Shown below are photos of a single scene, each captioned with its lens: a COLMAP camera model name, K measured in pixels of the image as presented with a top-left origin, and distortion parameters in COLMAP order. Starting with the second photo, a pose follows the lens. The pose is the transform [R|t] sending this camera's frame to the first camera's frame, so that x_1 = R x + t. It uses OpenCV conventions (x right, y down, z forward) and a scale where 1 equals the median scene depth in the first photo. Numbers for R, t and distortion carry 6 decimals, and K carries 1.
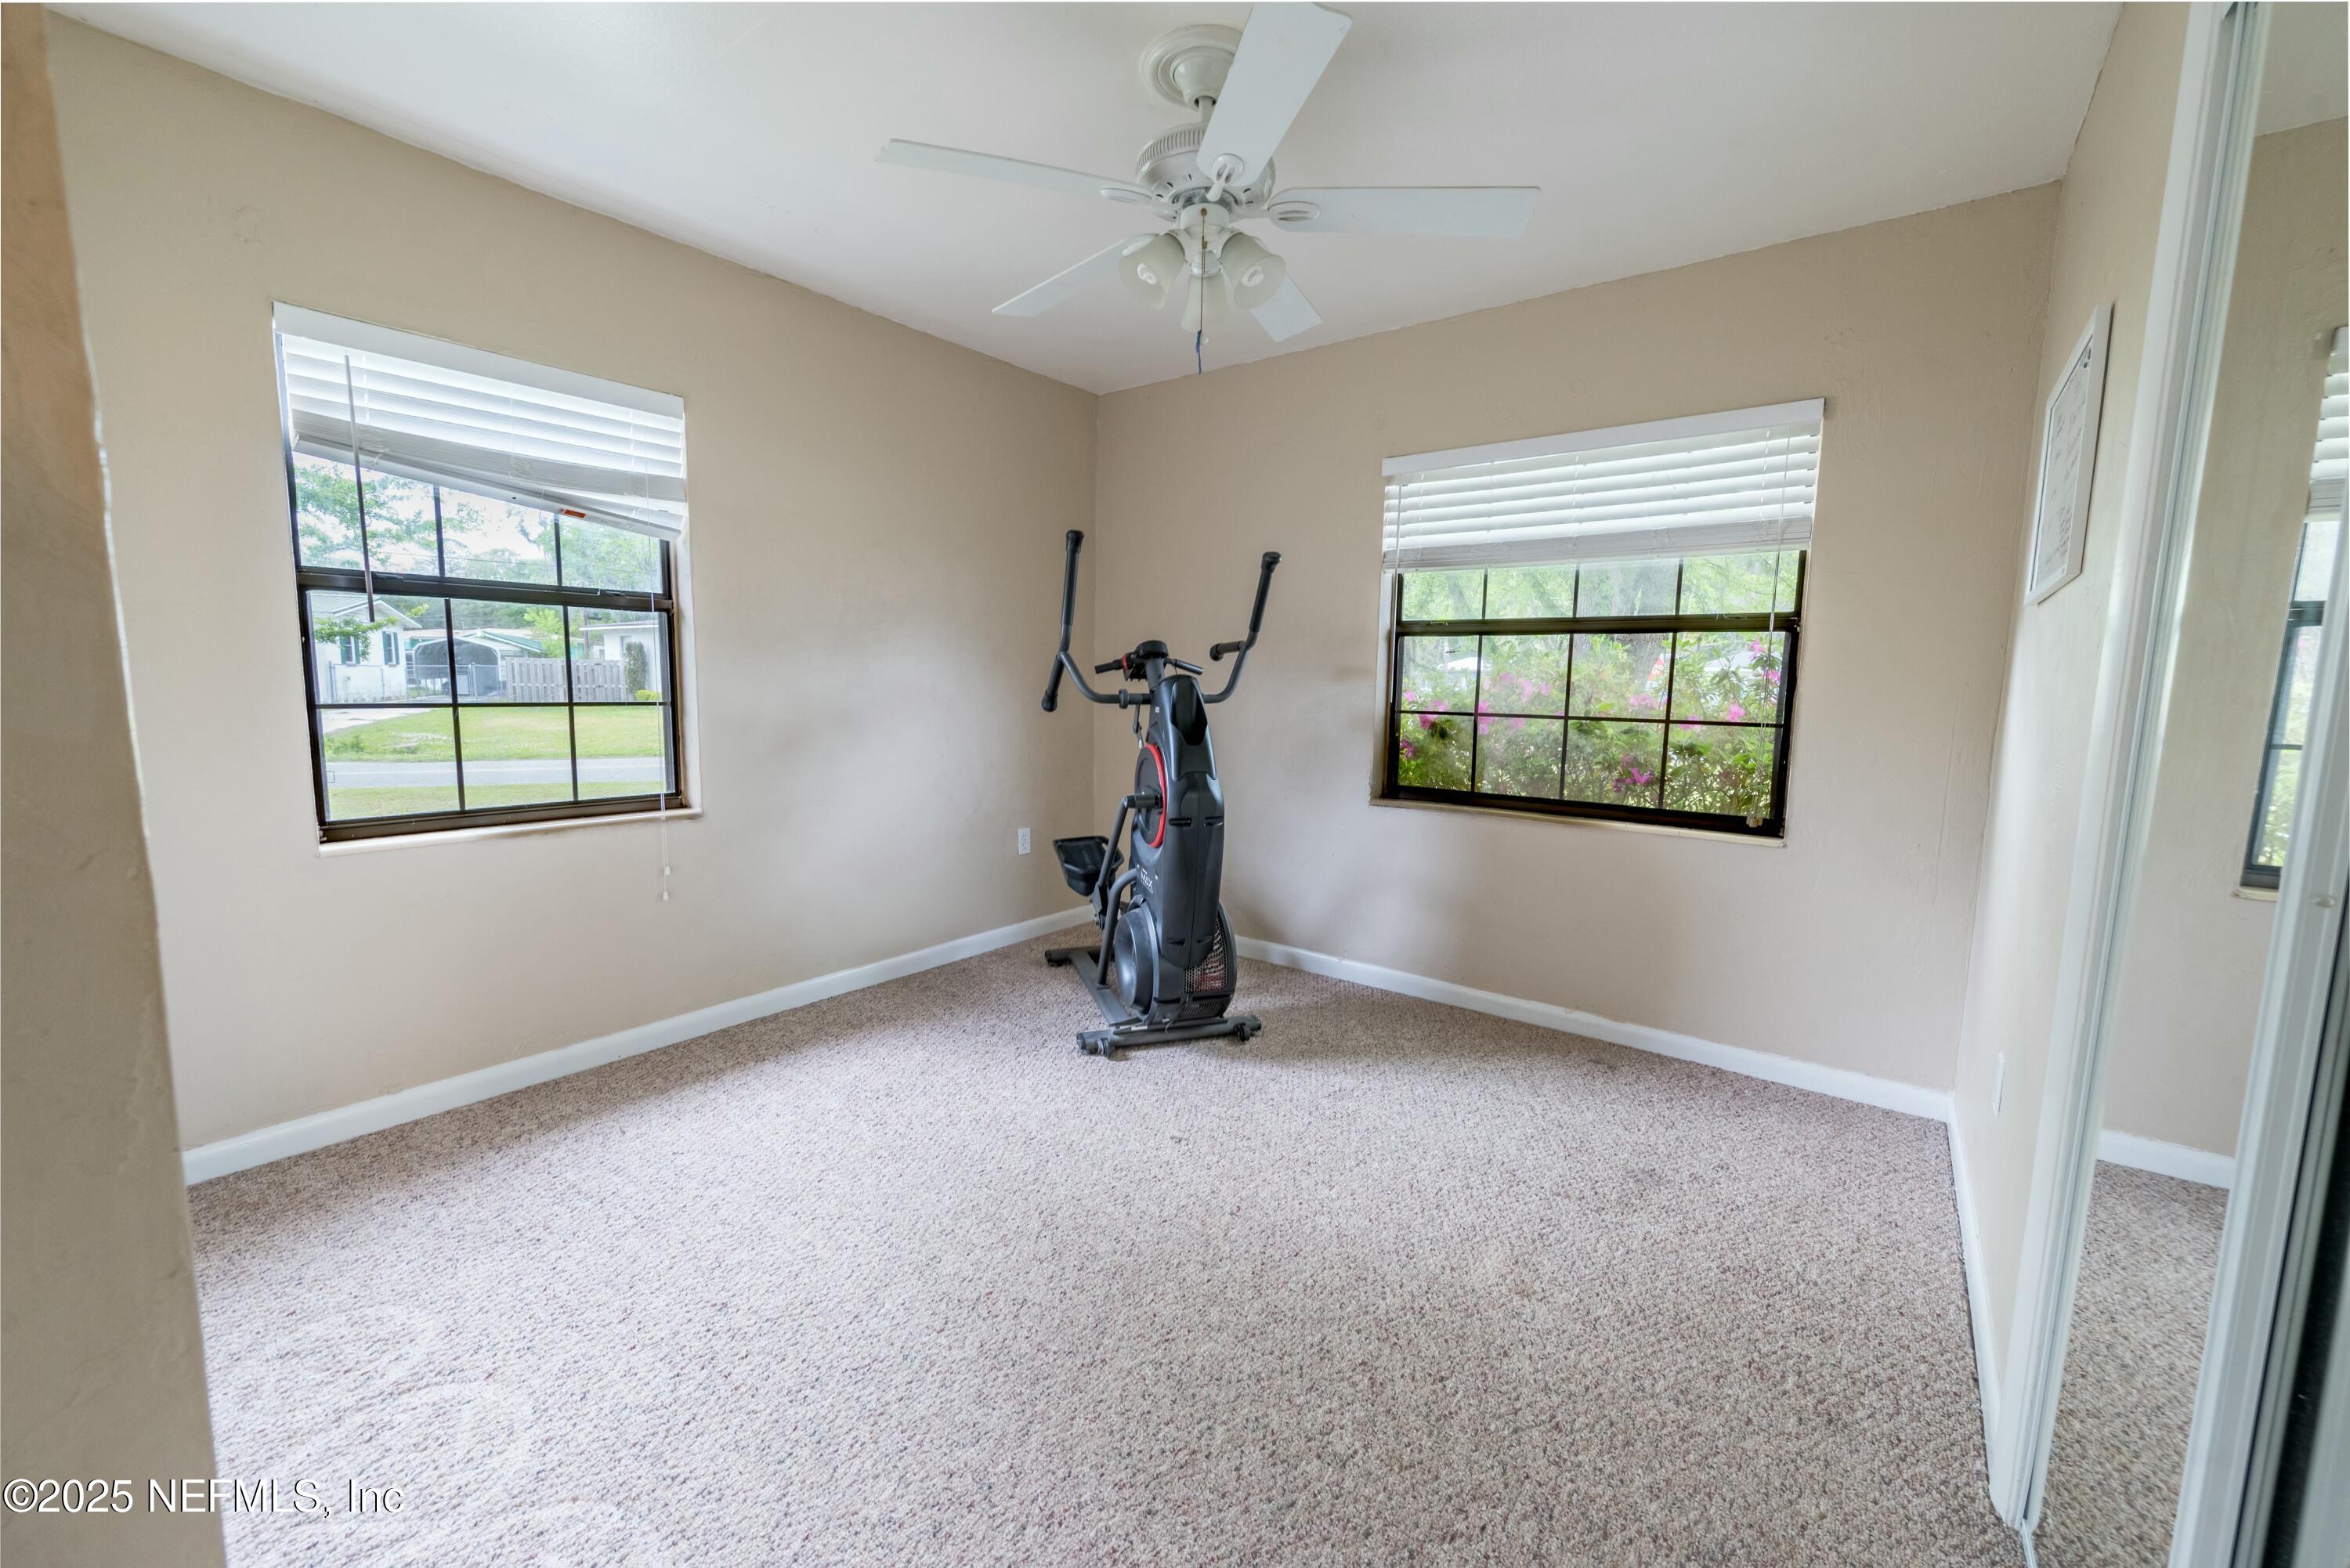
lens RADIAL K [[925.2, 0, 1168.6], [0, 925.2, 784.5], [0, 0, 1]] dist [-0.003162, 0.000255]
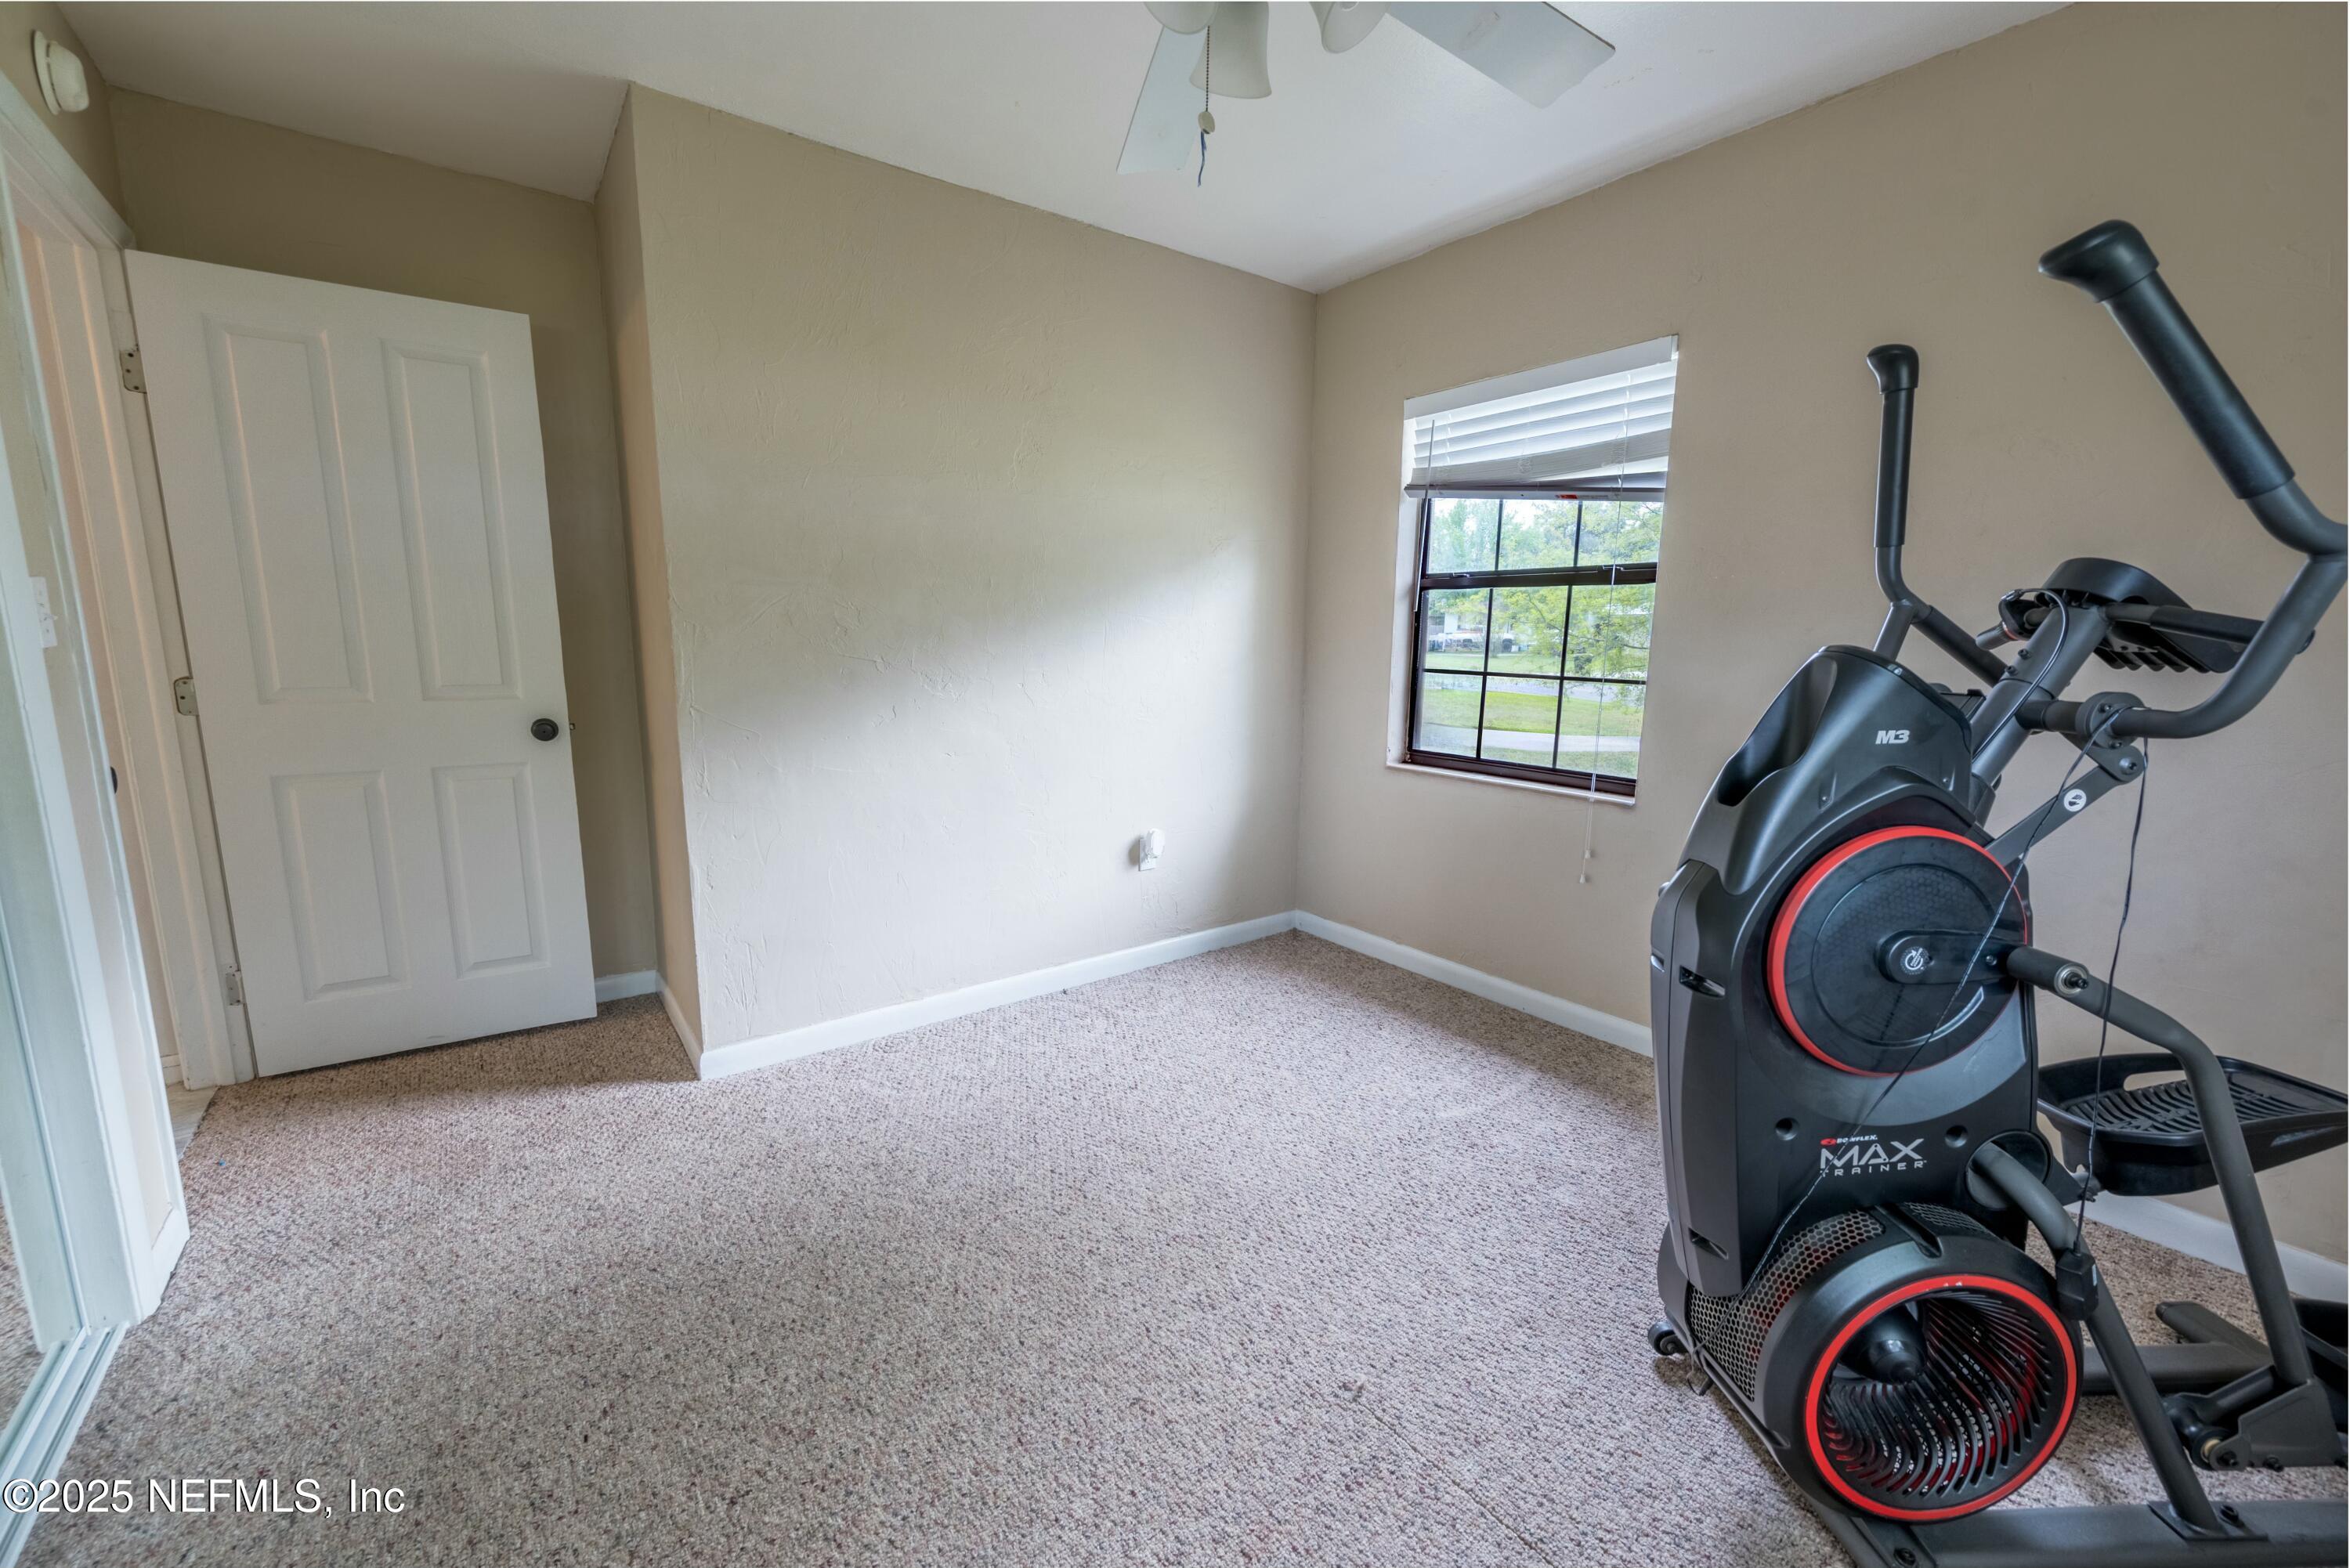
lens RADIAL K [[925.2, 0, 1170.2], [0, 925.2, 789.8], [0, 0, 1]] dist [-0.003162, 0.000255]
pose [[-0.263036, 0.140322, -0.954527, 0.619428], [-0.129937, 0.975200, 0.179167, -0.113181], [0.955996, 0.171155, -0.238280, 1.022151]]
